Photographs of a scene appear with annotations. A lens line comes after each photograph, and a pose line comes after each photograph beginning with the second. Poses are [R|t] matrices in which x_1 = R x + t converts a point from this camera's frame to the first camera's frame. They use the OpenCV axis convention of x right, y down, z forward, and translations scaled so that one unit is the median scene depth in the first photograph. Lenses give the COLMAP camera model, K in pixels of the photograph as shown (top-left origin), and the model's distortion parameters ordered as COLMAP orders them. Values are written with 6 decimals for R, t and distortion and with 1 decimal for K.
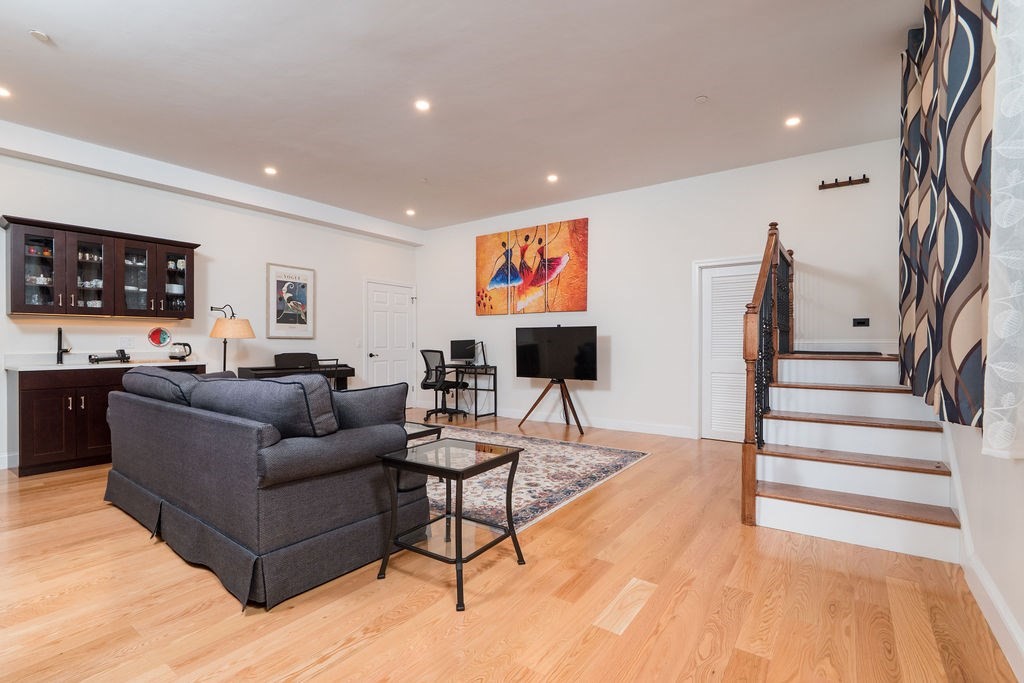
lens RADIAL K [[470.0, 0, 513.6], [0, 470.0, 335.9], [0, 0, 1]] dist [-0.000763, -0.006005]
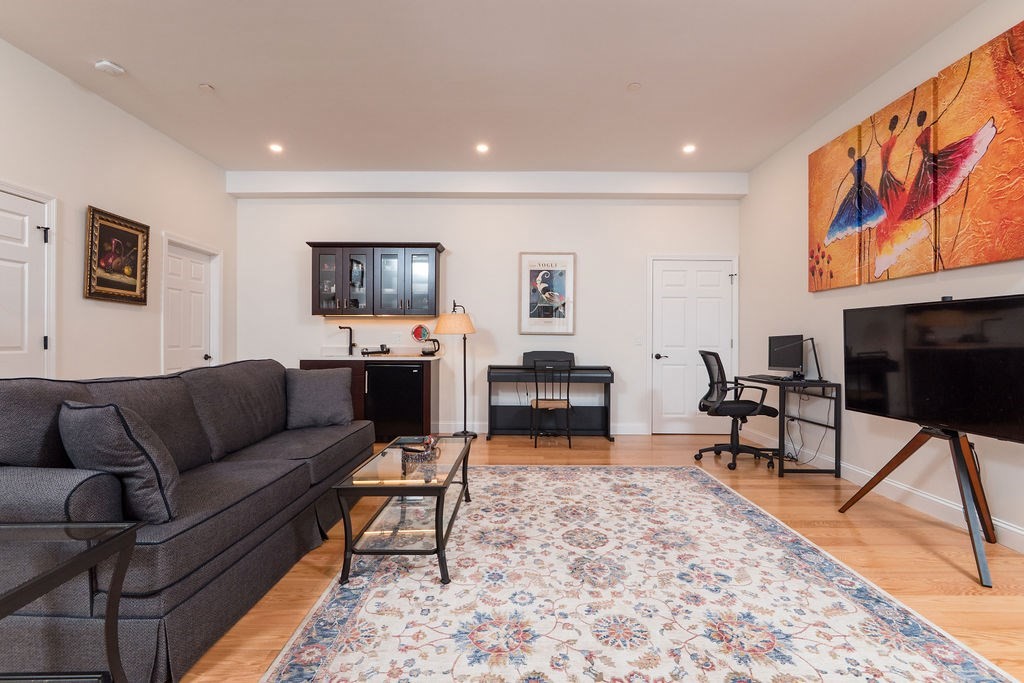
lens RADIAL K [[470.0, 0, 513.6], [0, 470.0, 335.9], [0, 0, 1]] dist [-0.000763, -0.006005]
pose [[0.574347, -0.004705, -0.818598, 0.199109], [0.007119, 0.999974, -0.000753, 0.007847], [0.818581, -0.005395, 0.574366, 0.413102]]
